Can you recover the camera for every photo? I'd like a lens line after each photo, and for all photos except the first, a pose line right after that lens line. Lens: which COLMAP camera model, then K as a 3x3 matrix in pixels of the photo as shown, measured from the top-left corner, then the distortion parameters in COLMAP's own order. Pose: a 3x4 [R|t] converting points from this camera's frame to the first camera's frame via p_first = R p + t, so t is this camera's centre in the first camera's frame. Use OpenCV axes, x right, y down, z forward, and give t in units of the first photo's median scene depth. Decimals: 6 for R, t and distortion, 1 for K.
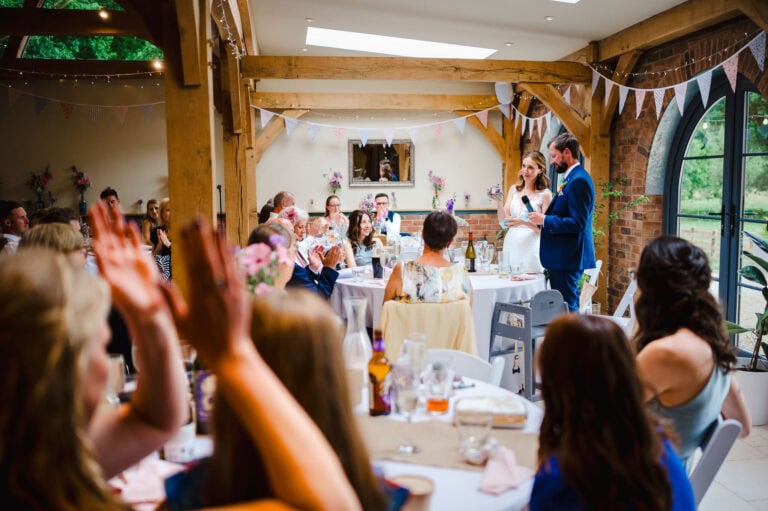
lens RADIAL K [[798.2, 0, 385.8], [0, 798.2, 256.5], [0, 0, 1]] dist [-0.109299, 0.000000]
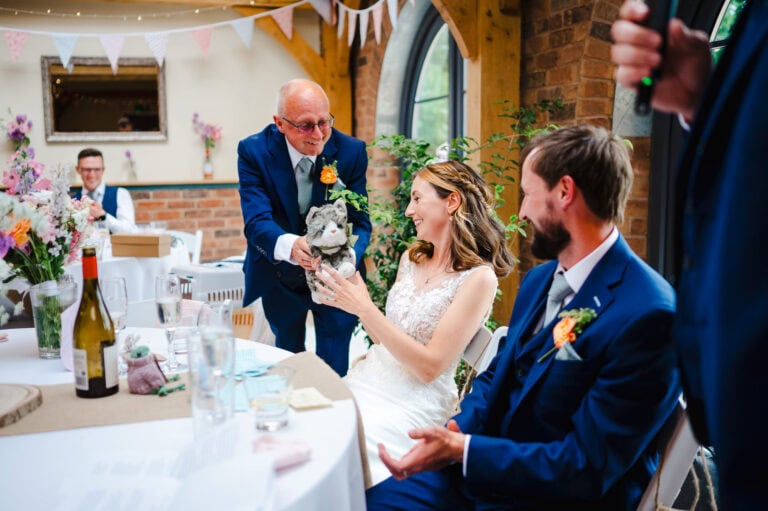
lens RADIAL K [[798.2, 0, 382.9], [0, 798.2, 254.3], [0, 0, 1]] dist [-0.109299, 0.000000]
pose [[0.986157, -0.018857, 0.164740, 0.097234], [0.014666, 0.999538, 0.026619, -0.019893], [-0.165166, -0.023835, 0.985978, 0.427864]]
